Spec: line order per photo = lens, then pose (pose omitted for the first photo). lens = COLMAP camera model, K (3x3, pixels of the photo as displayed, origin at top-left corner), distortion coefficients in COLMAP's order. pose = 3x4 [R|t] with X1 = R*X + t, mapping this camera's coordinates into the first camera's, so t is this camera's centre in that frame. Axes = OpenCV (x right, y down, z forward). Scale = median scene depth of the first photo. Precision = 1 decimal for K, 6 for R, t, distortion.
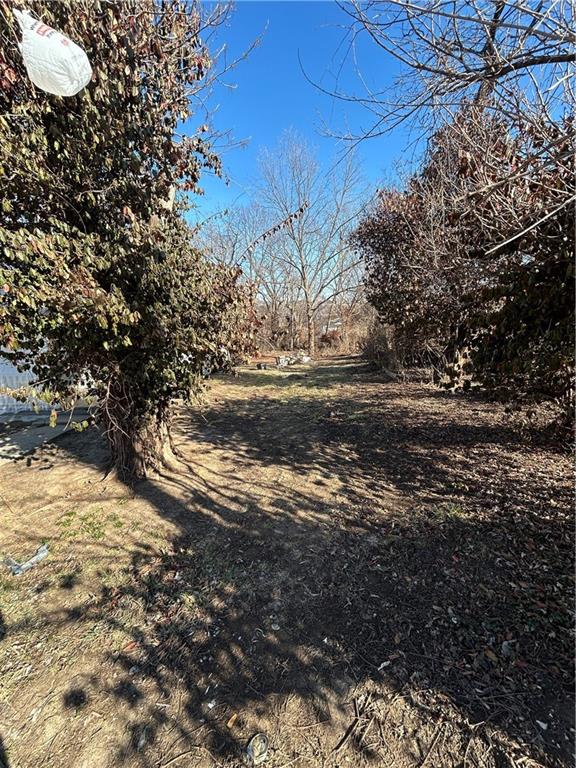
lens RADIAL K [[306.9, 0, 284.5], [0, 306.9, 387.0], [0, 0, 1]] dist [-0.001081, -0.000281]
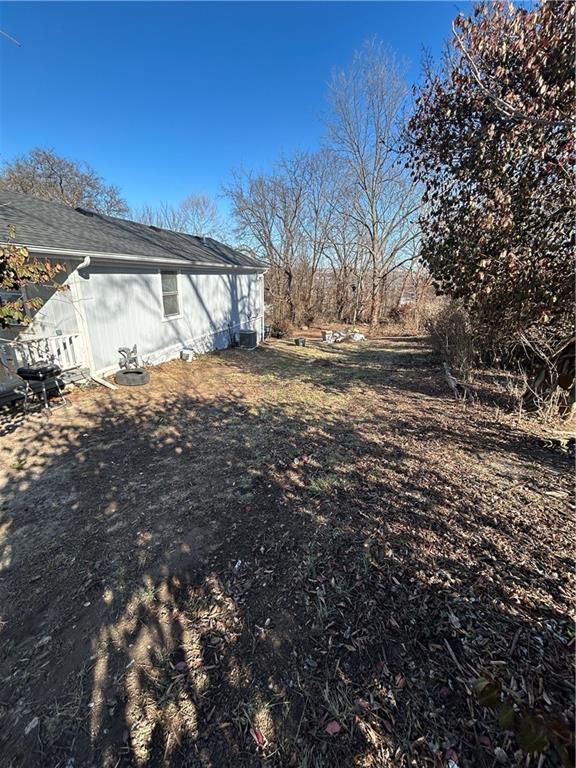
lens RADIAL K [[306.9, 0, 285.5], [0, 306.9, 384.6], [0, 0, 1]] dist [-0.001081, -0.000281]
pose [[0.971648, 0.109054, -0.209781, 0.070040], [-0.089808, 0.991006, 0.099205, -0.029057], [0.218713, -0.077552, 0.972703, 0.143468]]
